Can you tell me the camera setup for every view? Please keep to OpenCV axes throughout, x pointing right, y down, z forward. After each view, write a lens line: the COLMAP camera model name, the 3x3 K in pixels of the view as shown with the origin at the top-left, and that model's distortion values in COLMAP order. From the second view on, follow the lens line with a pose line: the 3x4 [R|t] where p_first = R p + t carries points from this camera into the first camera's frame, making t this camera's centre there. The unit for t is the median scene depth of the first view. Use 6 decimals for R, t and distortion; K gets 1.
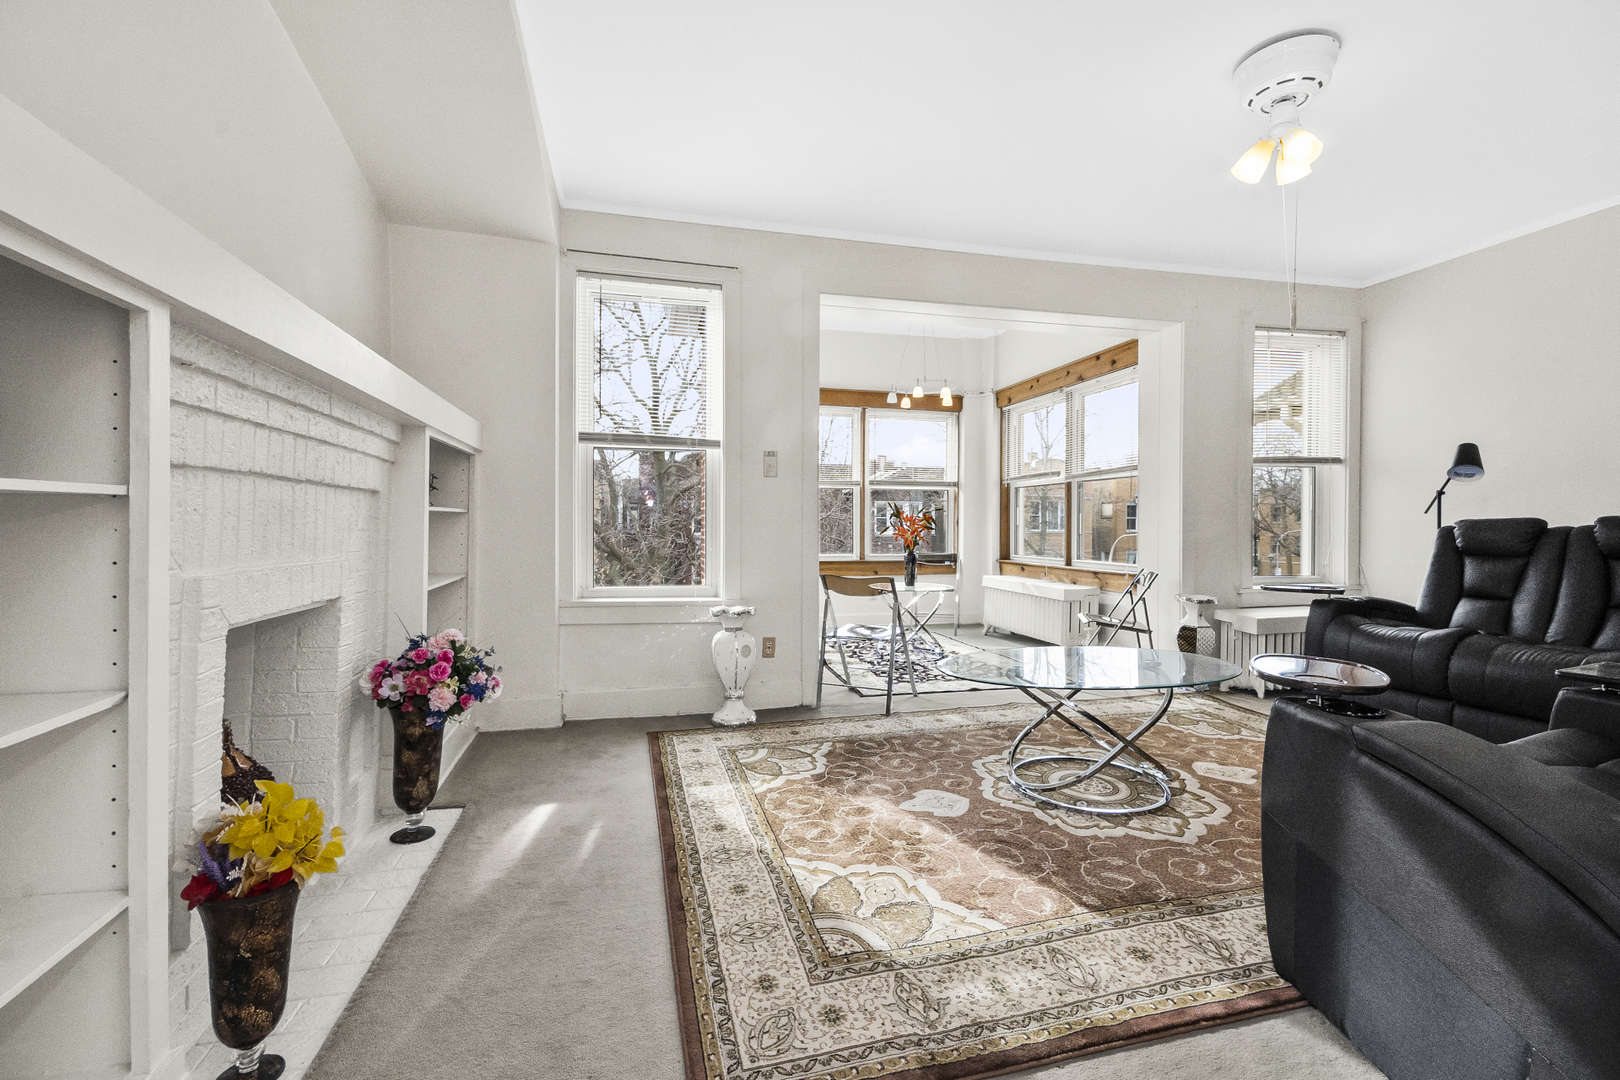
lens RADIAL K [[685.3, 0, 814.7], [0, 685.3, 532.4], [0, 0, 1]] dist [0.004880, 0.000330]
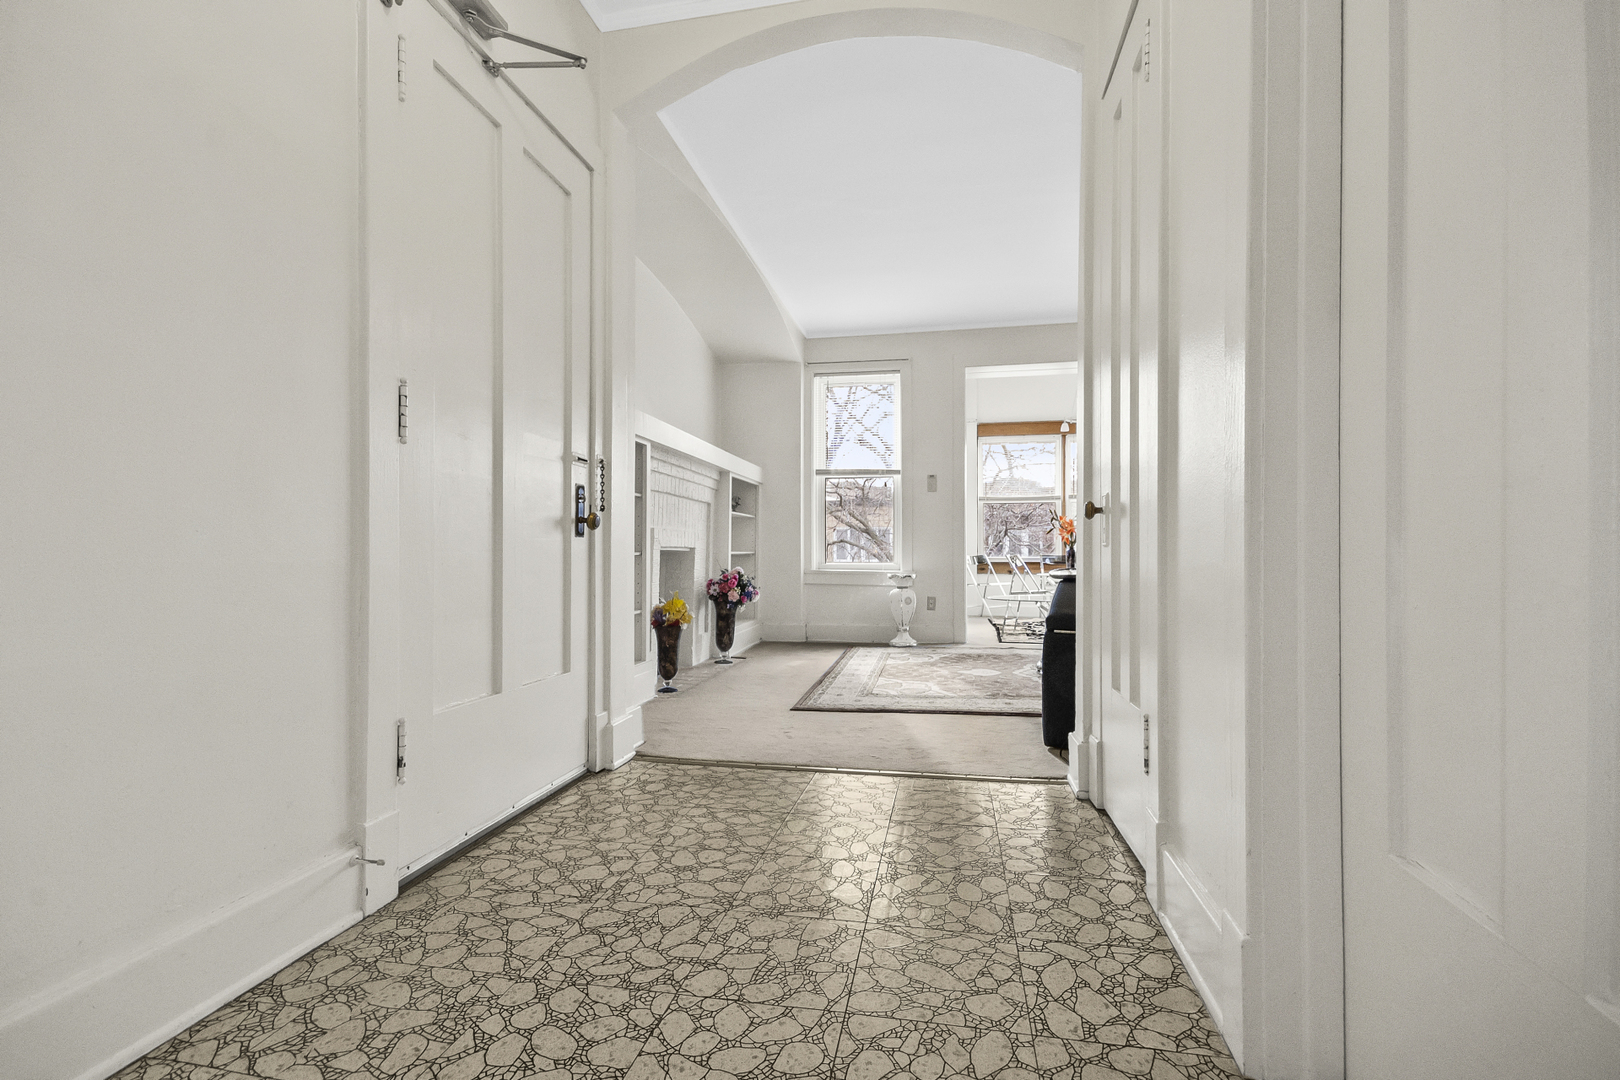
lens RADIAL K [[723.7, 0, 803.7], [0, 723.7, 551.3], [0, 0, 1]] dist [0.005375, -0.000433]
pose [[0.890145, -0.011487, -0.455533, 0.493855], [0.000927, 0.999726, -0.023399, 0.107669], [0.455677, 0.020406, 0.889911, -0.664049]]
